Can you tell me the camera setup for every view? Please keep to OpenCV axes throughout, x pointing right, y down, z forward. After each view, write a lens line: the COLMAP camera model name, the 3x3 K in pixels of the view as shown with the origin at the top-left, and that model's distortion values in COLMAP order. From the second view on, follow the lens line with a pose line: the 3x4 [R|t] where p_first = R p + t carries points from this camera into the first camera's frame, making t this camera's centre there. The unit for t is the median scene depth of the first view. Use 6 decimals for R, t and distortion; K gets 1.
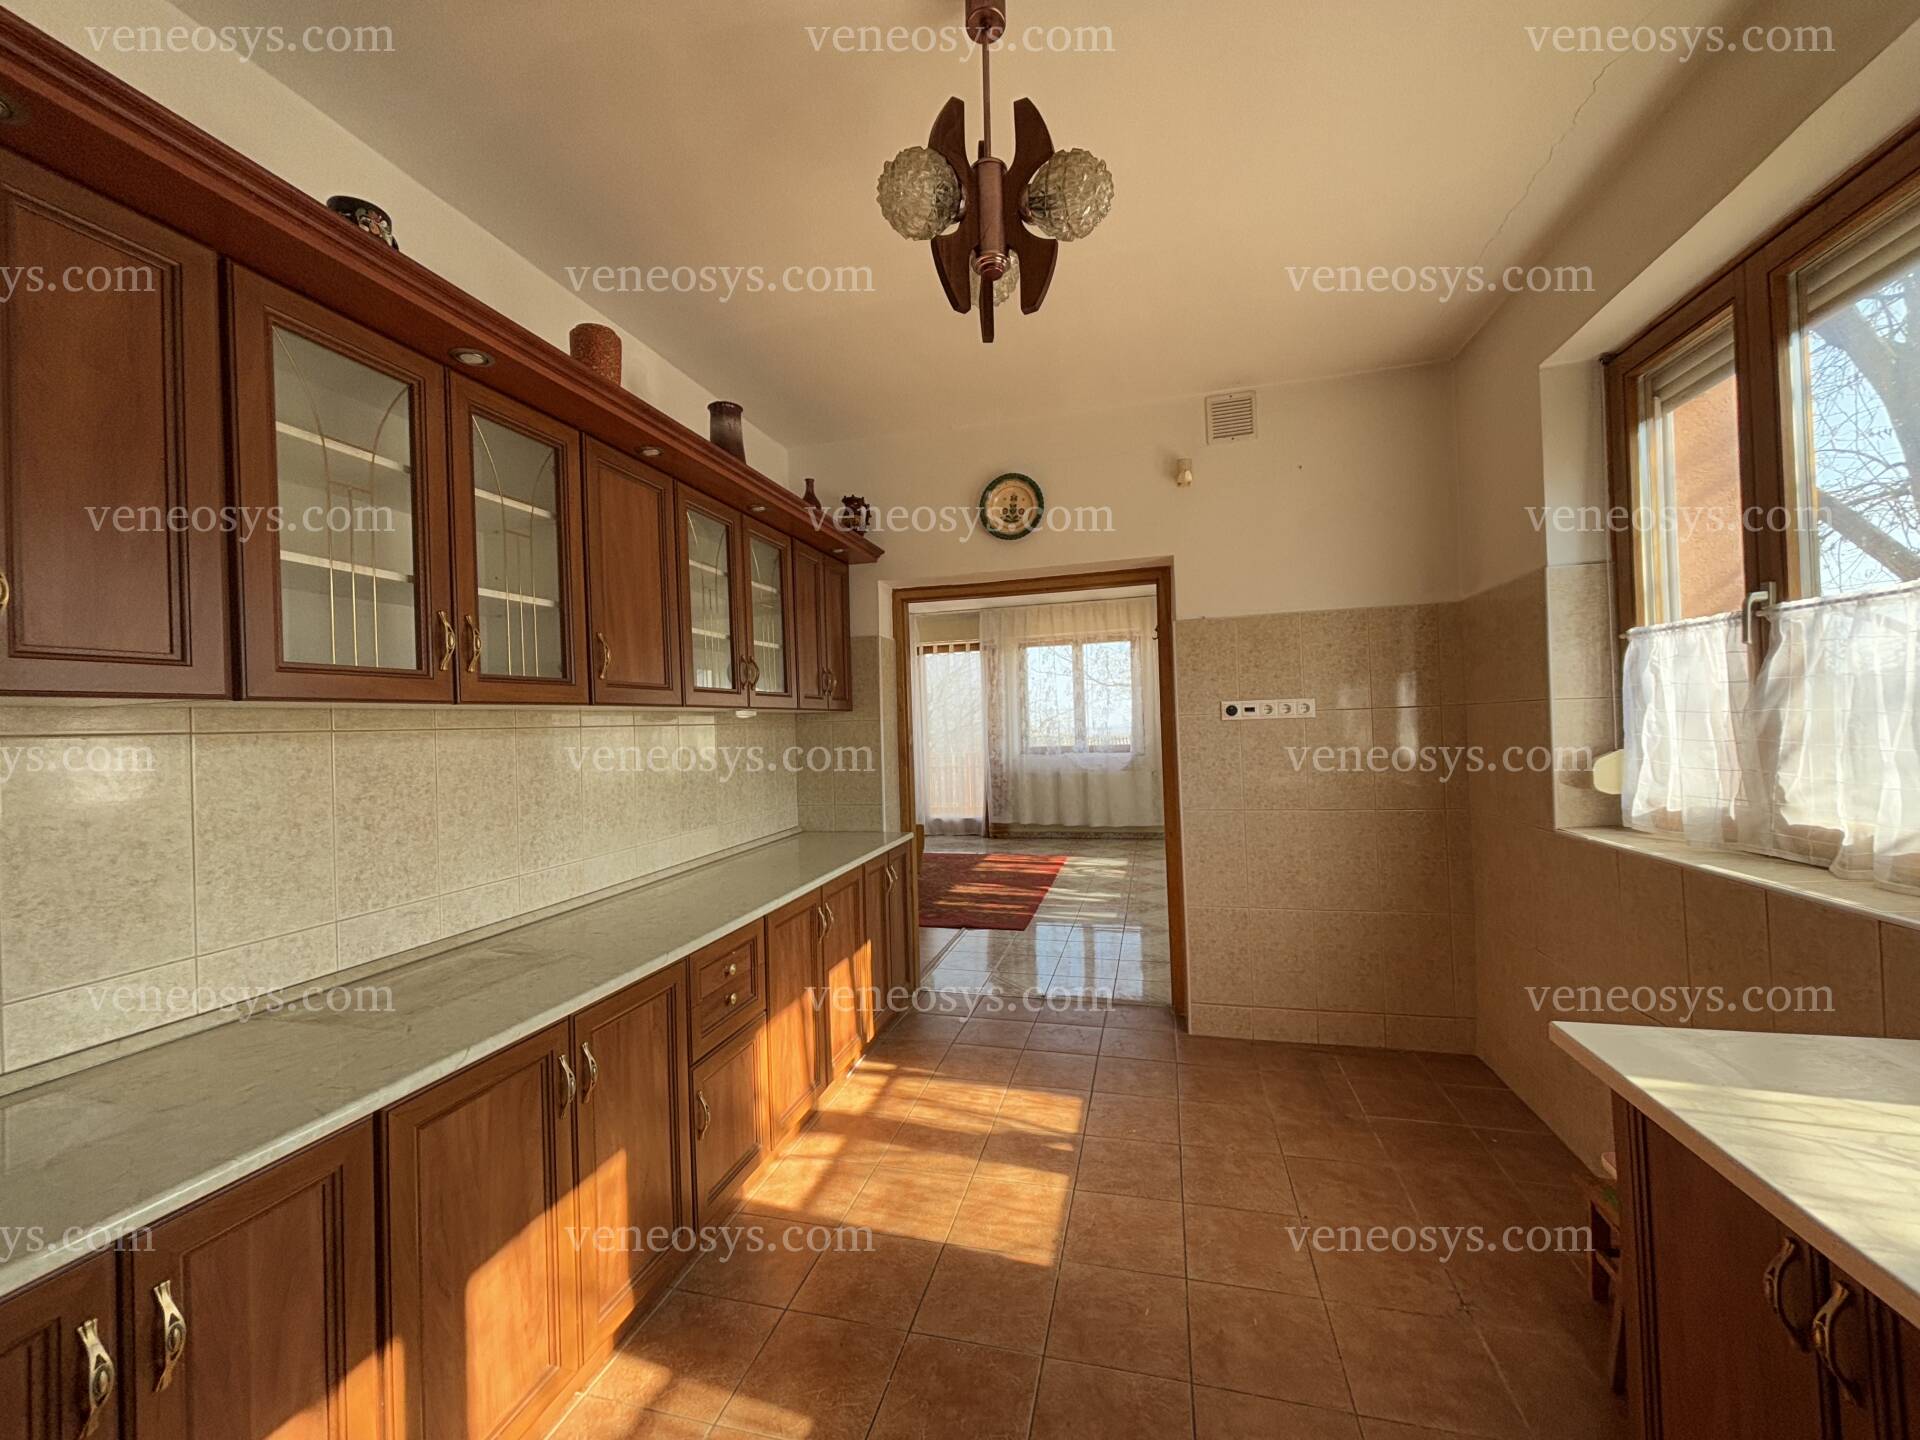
lens RADIAL K [[761.7, 0, 960.0], [0, 761.7, 720.0], [0, 0, 1]] dist [0.010719, -0.000550]
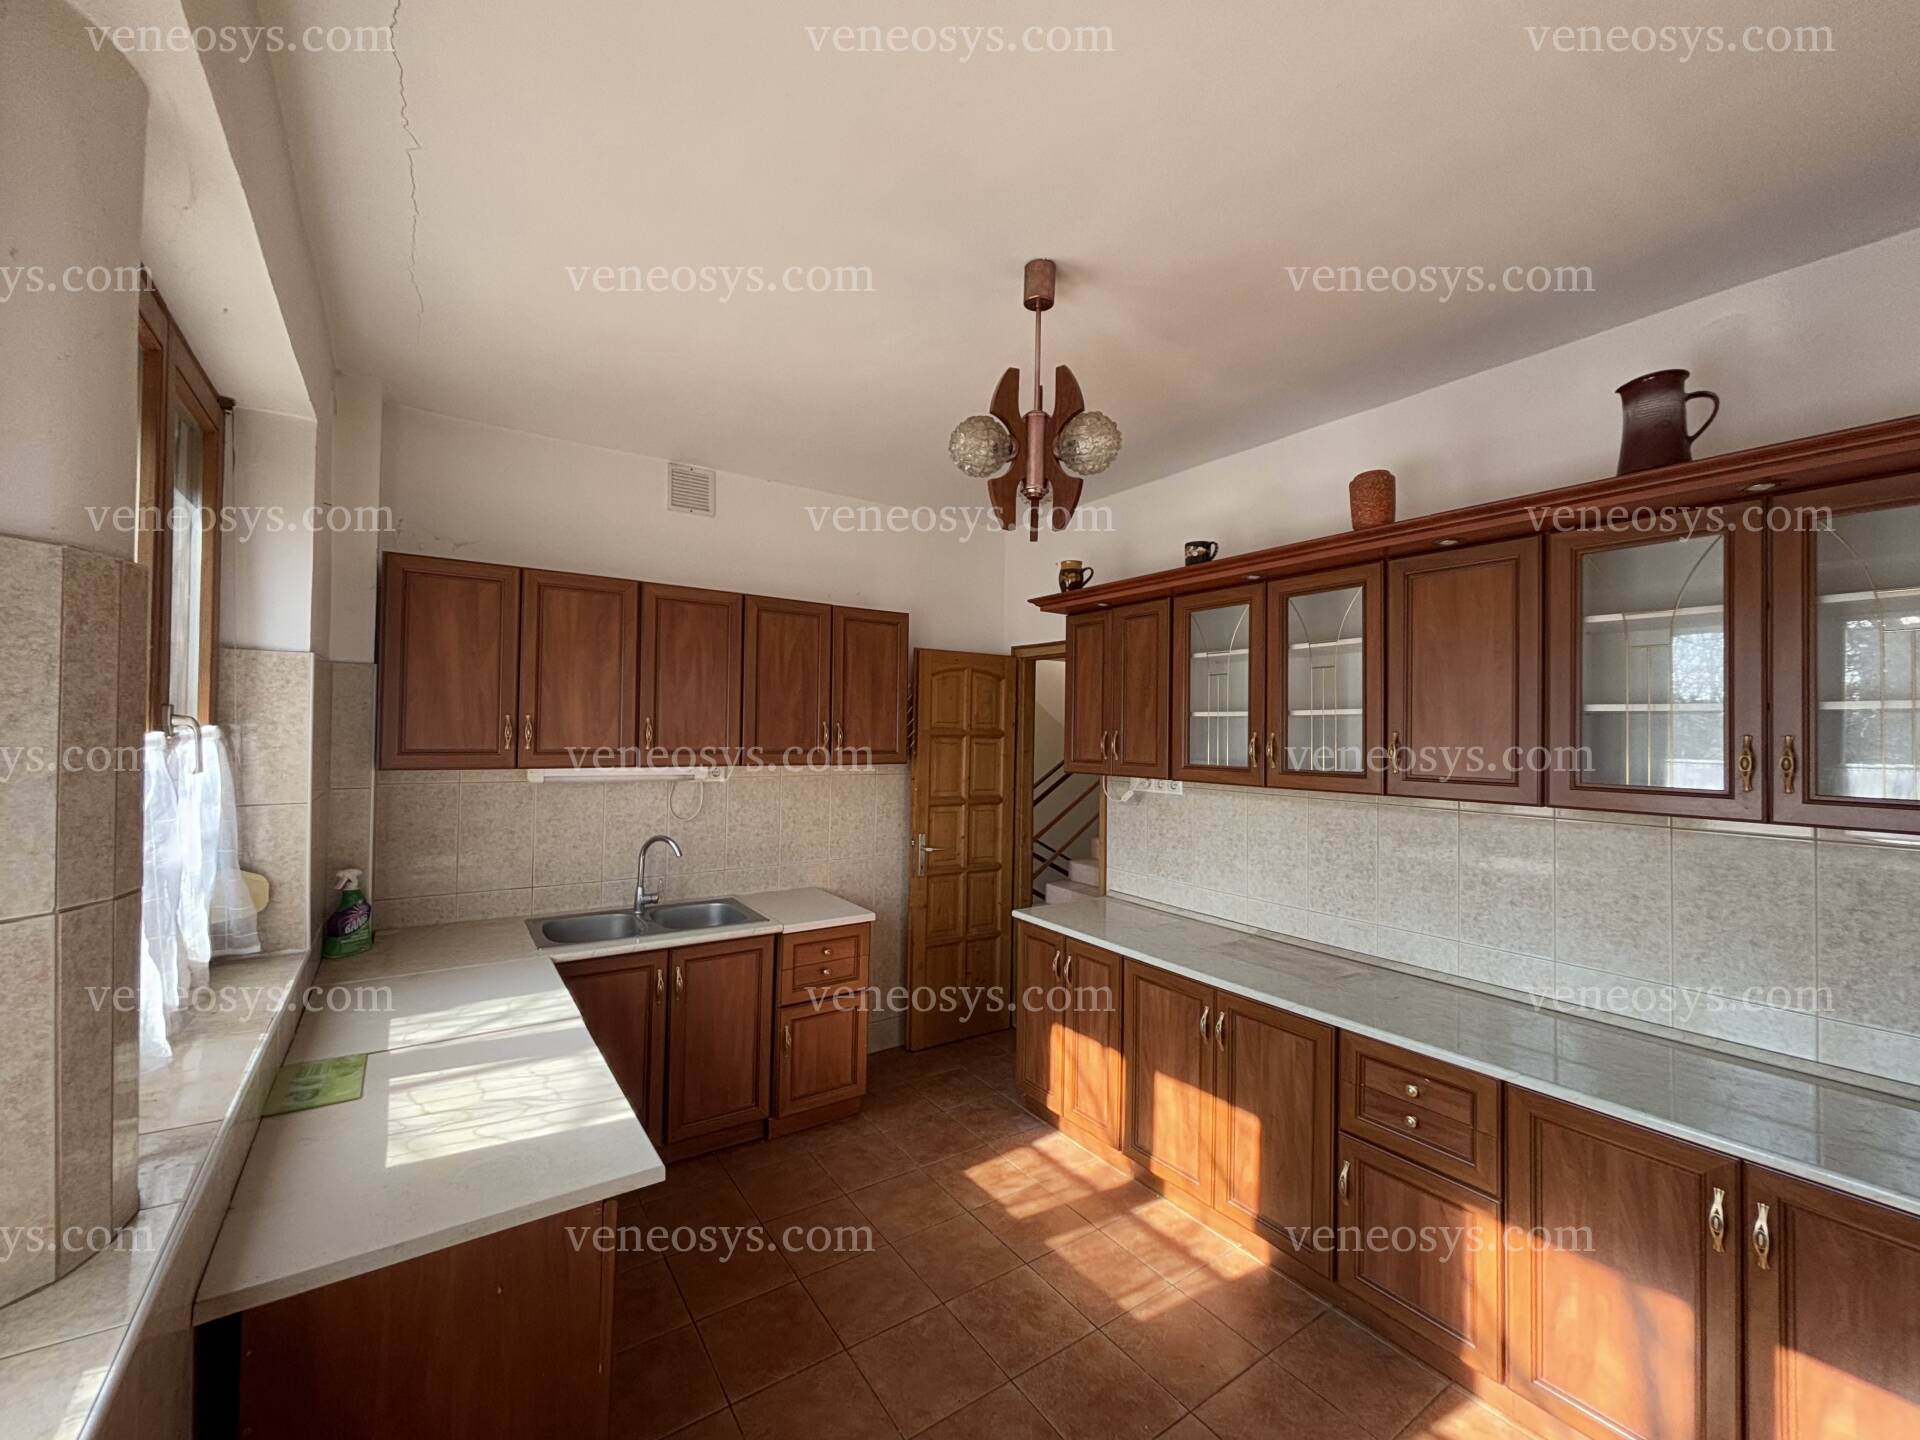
lens RADIAL K [[761.7, 0, 960.0], [0, 761.7, 720.0], [0, 0, 1]] dist [0.010719, -0.000550]
pose [[-0.632595, 0.008936, -0.774431, 0.958304], [0.006823, 0.999959, 0.005965, -0.169762], [0.774453, -0.001511, -0.632630, 1.437640]]
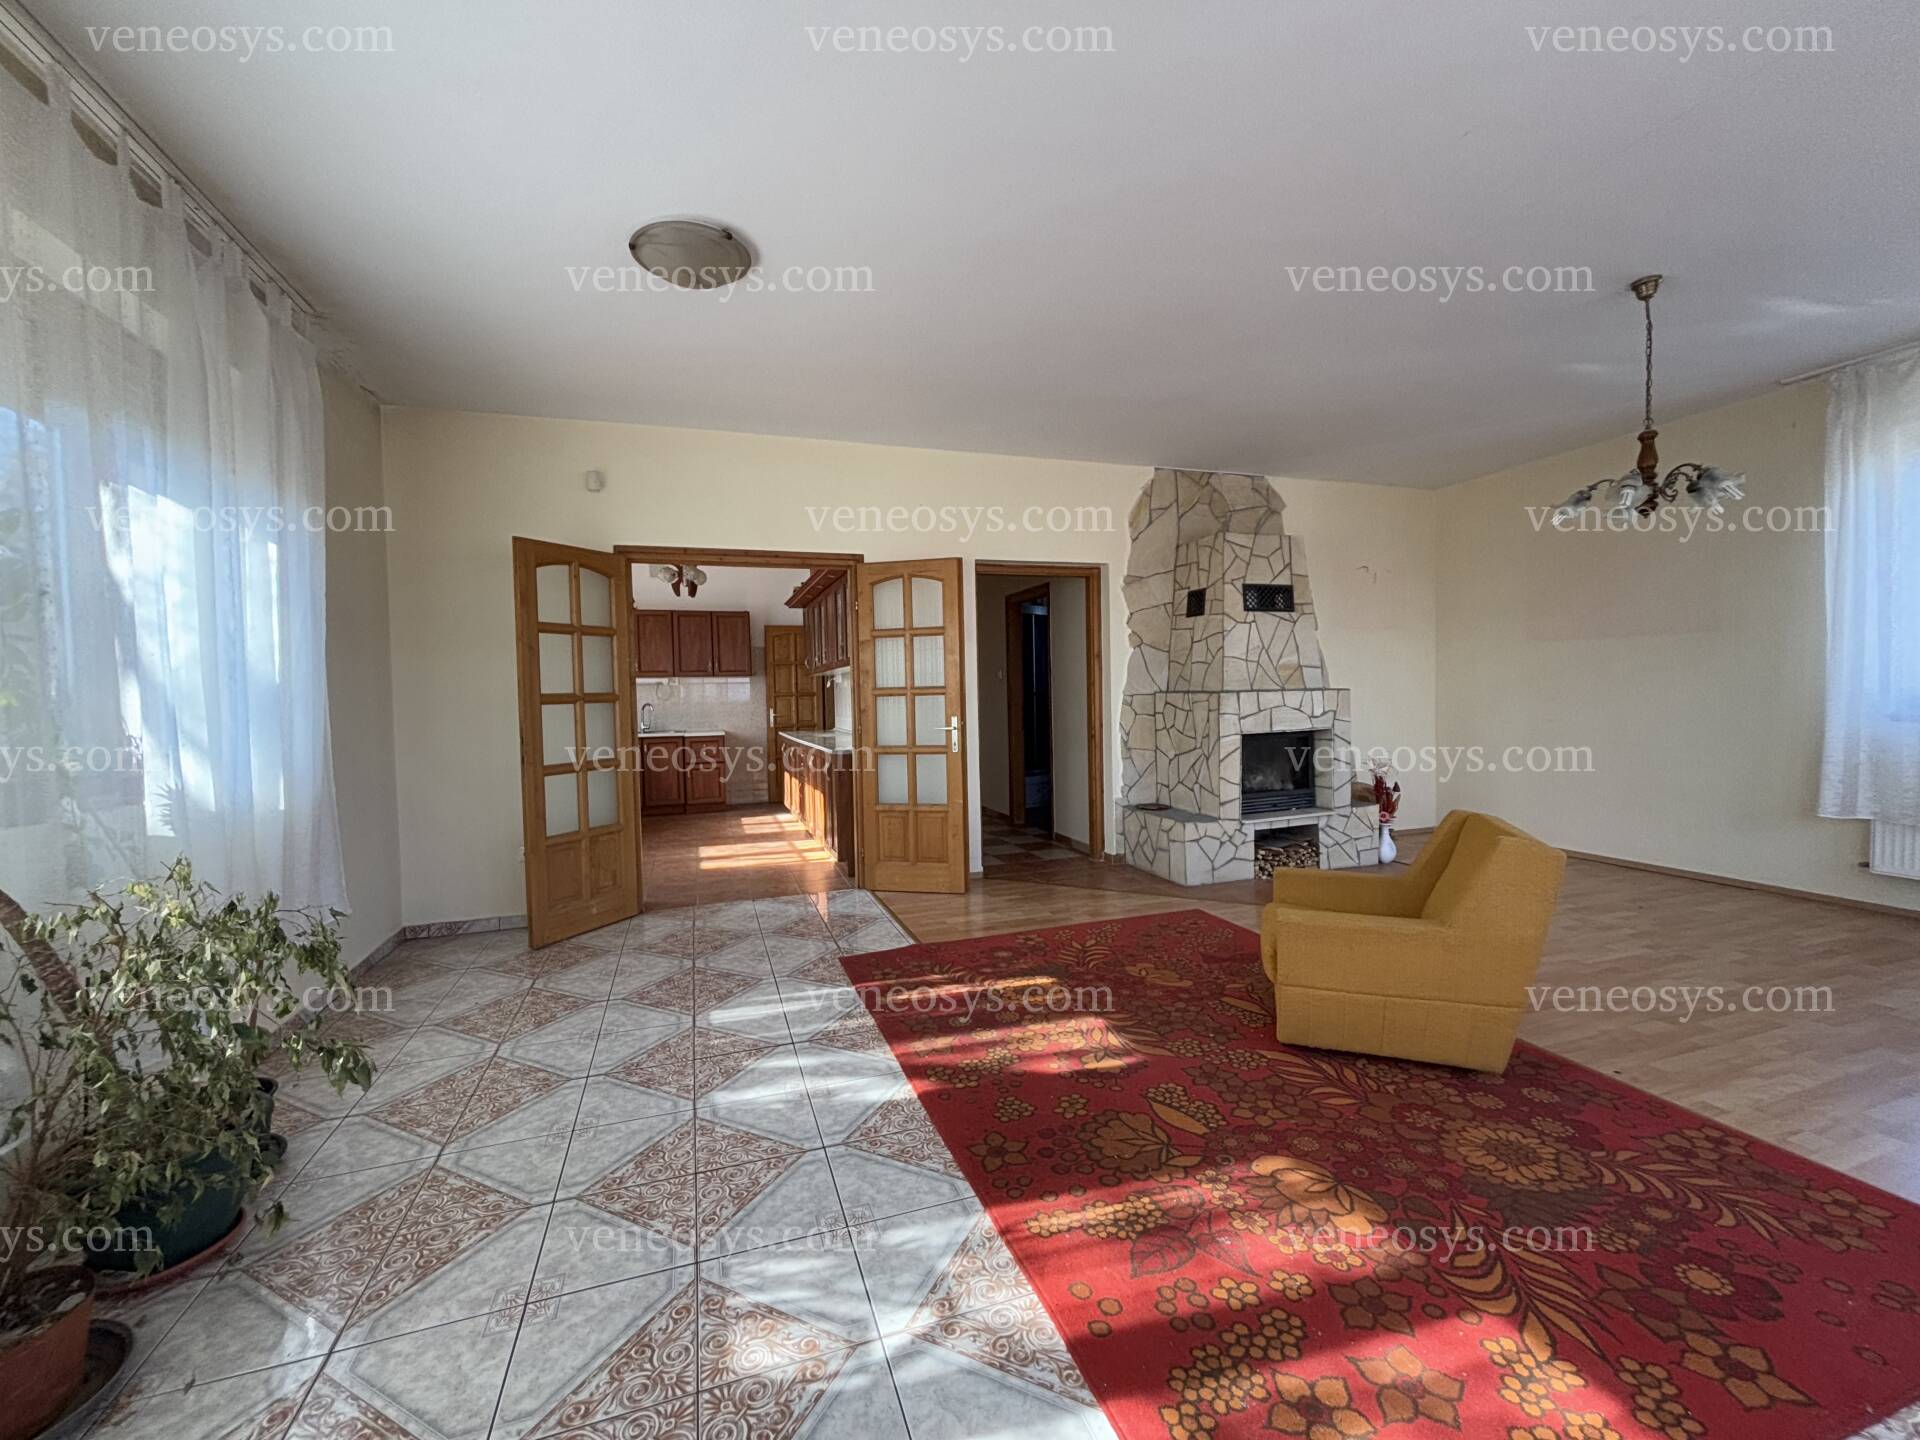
lens RADIAL K [[761.7, 0, 960.0], [0, 761.7, 720.0], [0, 0, 1]] dist [0.010719, -0.000550]
pose [[-0.821082, 0.071735, -0.566285, 1.116720], [0.049417, 0.997280, 0.054681, 0.021445], [0.568668, 0.016913, -0.822393, 4.490302]]
